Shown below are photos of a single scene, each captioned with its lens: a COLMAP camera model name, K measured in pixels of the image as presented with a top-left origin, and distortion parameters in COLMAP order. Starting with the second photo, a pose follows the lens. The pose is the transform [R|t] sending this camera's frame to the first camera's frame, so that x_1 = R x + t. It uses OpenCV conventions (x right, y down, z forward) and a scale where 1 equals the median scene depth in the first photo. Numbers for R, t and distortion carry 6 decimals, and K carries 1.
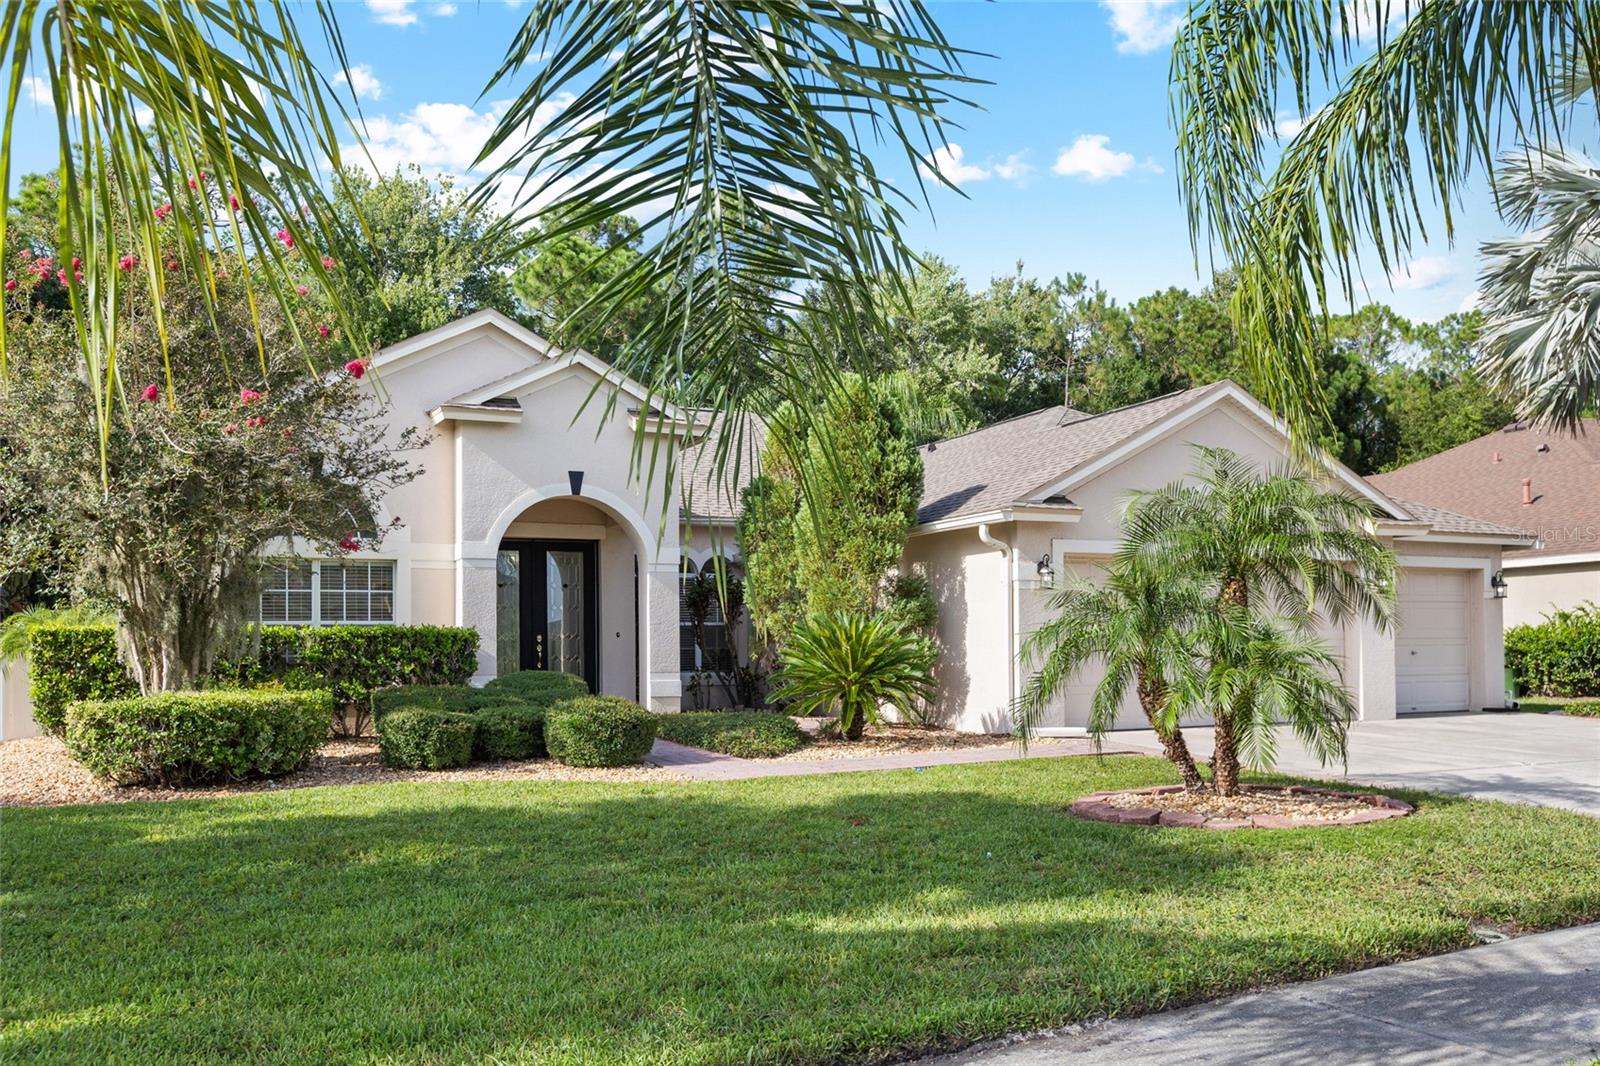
lens RADIAL K [[1308.8, 0, 796.7], [0, 1308.8, 535.4], [0, 0, 1]] dist [-0.004316, -0.000242]
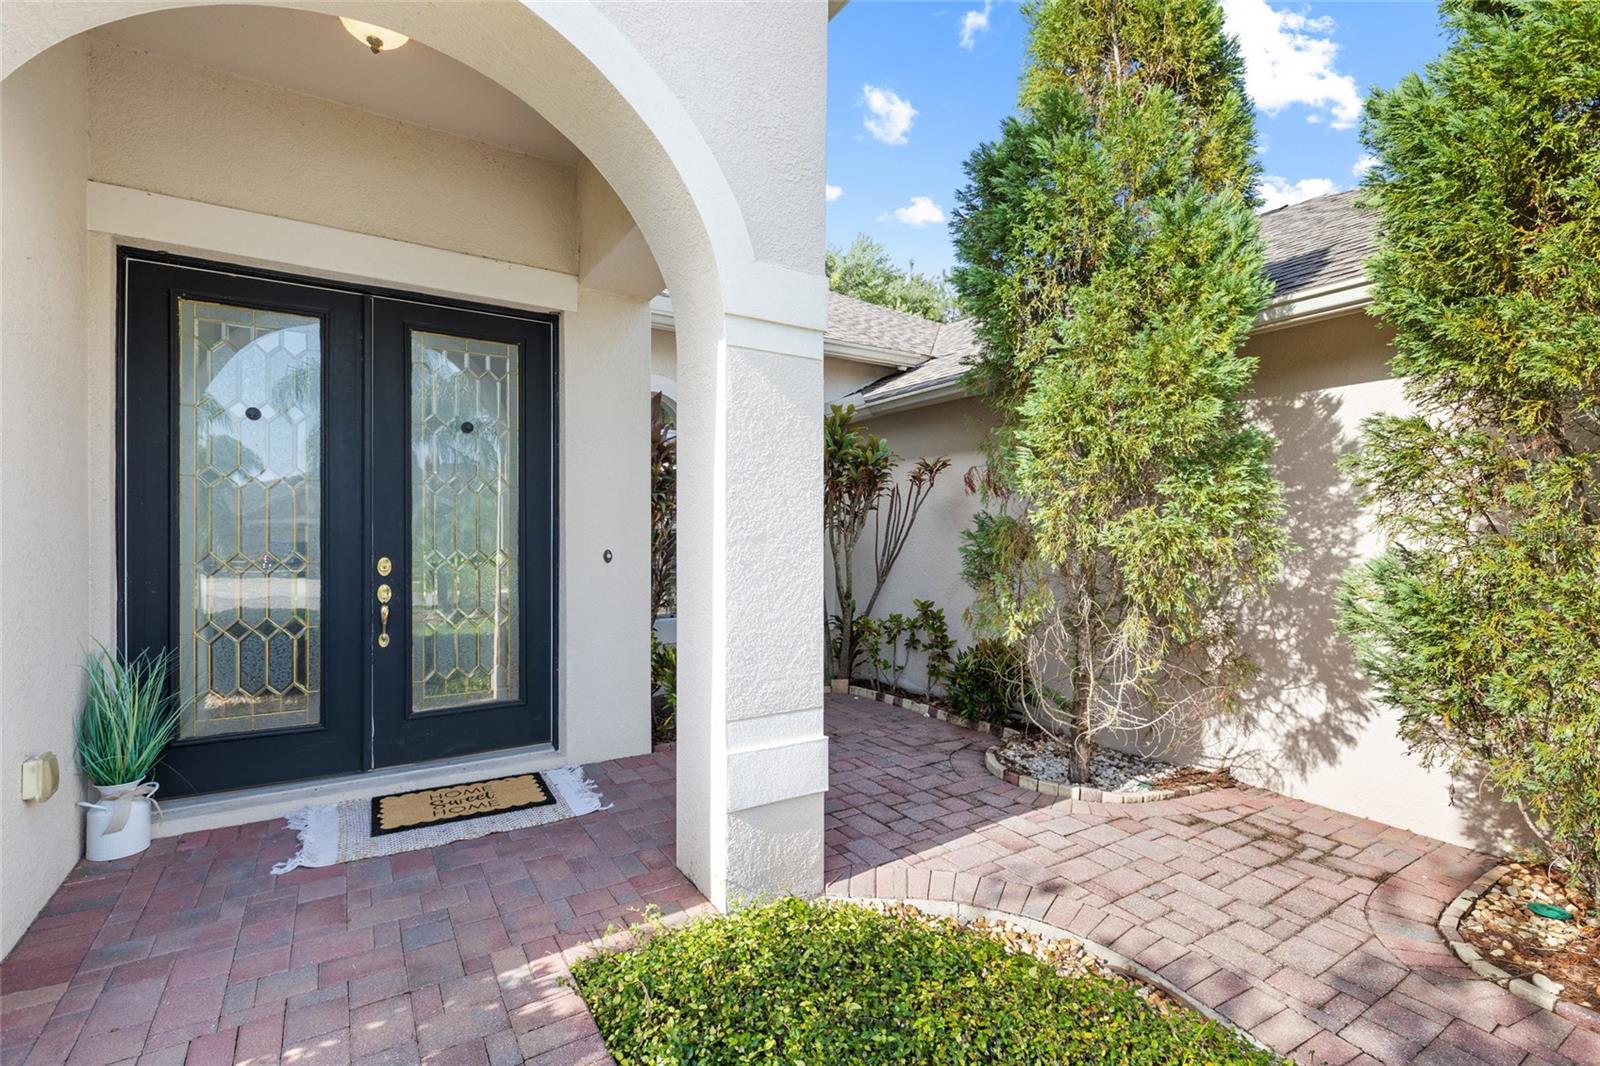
lens RADIAL K [[738.3, 0, 815.7], [0, 738.3, 537.0], [0, 0, 1]] dist [0.000321, 0.000566]
pose [[0.991632, 0.016831, 0.127998, -0.115157], [-0.029113, 0.995081, 0.094695, 0.052650], [-0.125775, -0.097629, 0.987243, 0.861502]]
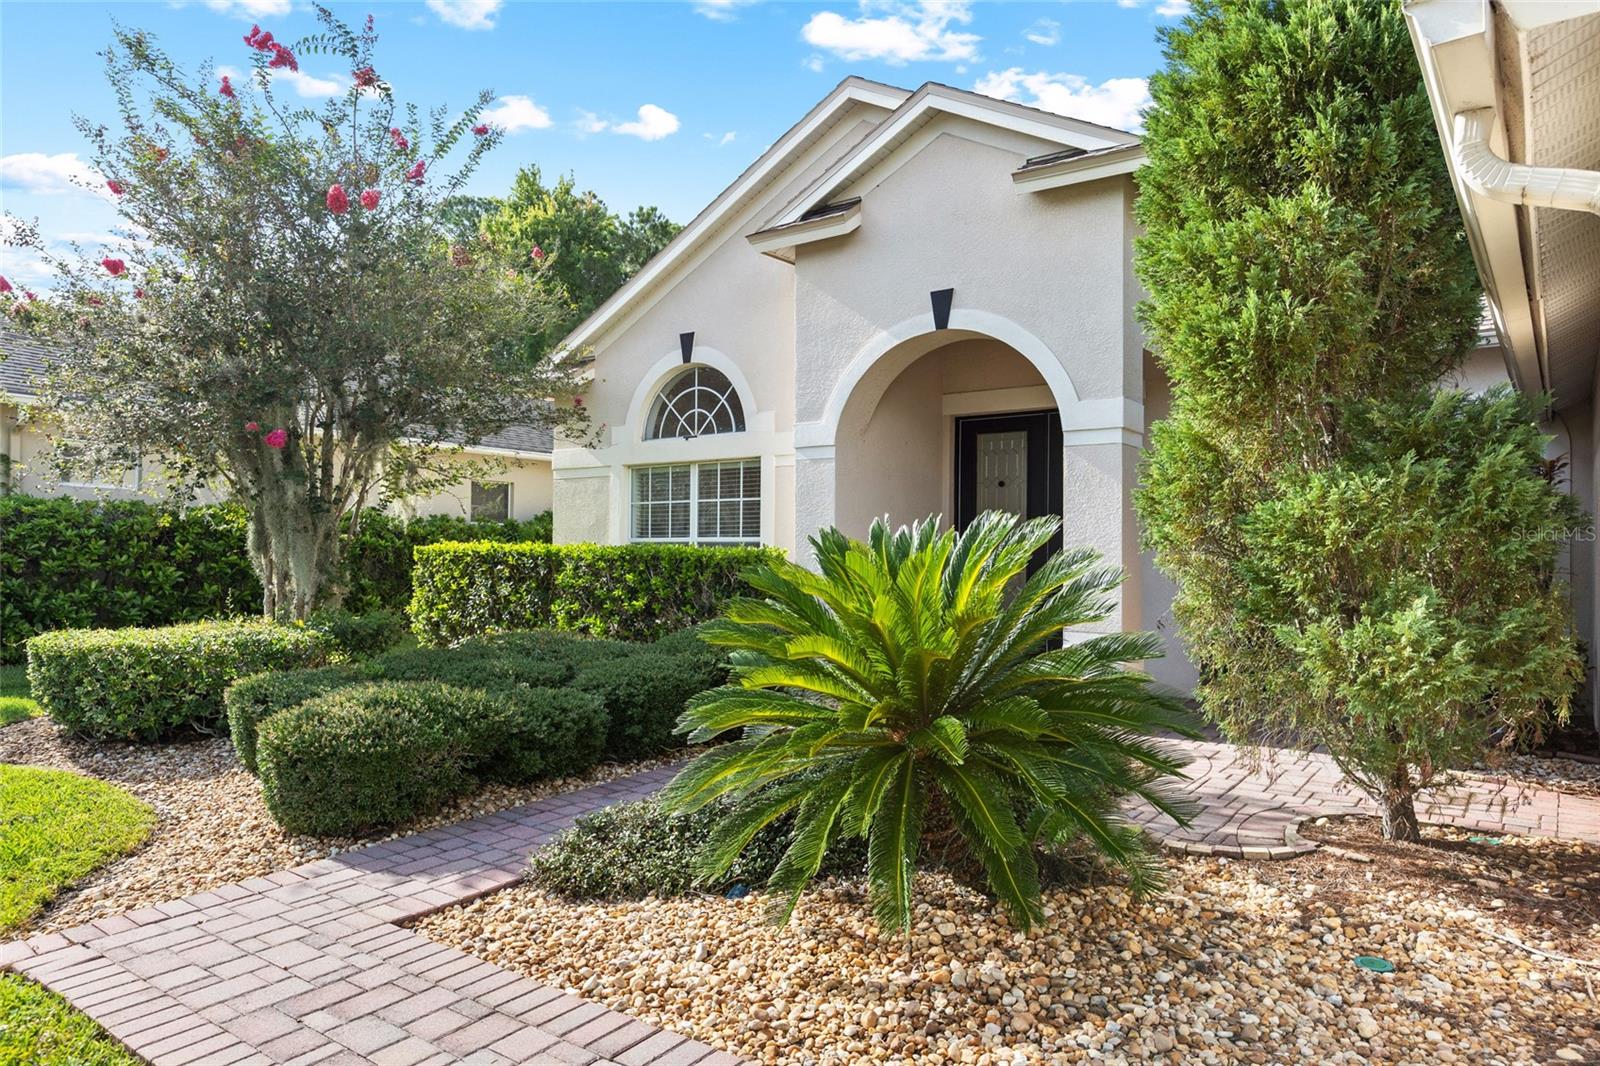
lens RADIAL K [[1014.5, 0, 797.8], [0, 1014.5, 535.7], [0, 0, 1]] dist [0.000054, -0.000016]
pose [[0.460578, 0.001249, -0.887618, 0.216787], [0.070179, 0.996817, 0.037819, 0.041758], [0.884840, -0.079711, 0.459025, 0.717327]]
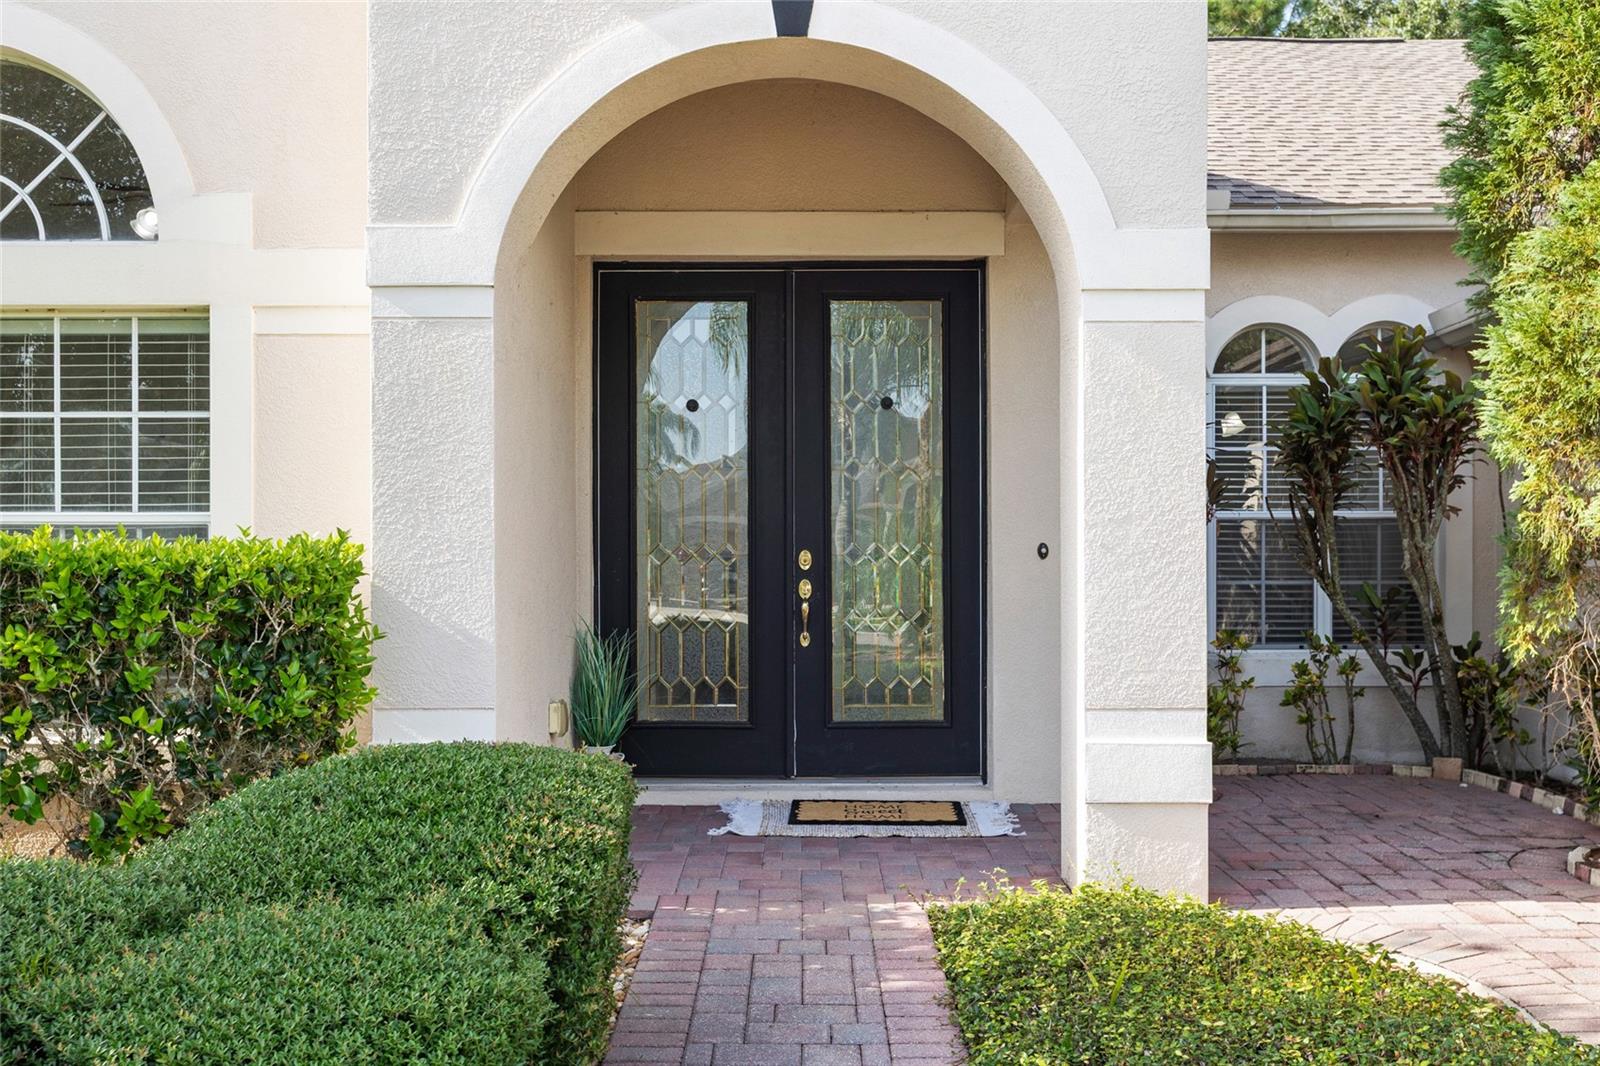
lens RADIAL K [[1493.2, 0, 801.7], [0, 1493.2, 537.9], [0, 0, 1]] dist [-0.003845, 0.000000]
pose [[0.903165, 0.011269, -0.429146, -0.036226], [0.029679, 0.995624, 0.088606, 0.043117], [0.428266, -0.092762, 0.898879, 0.719708]]
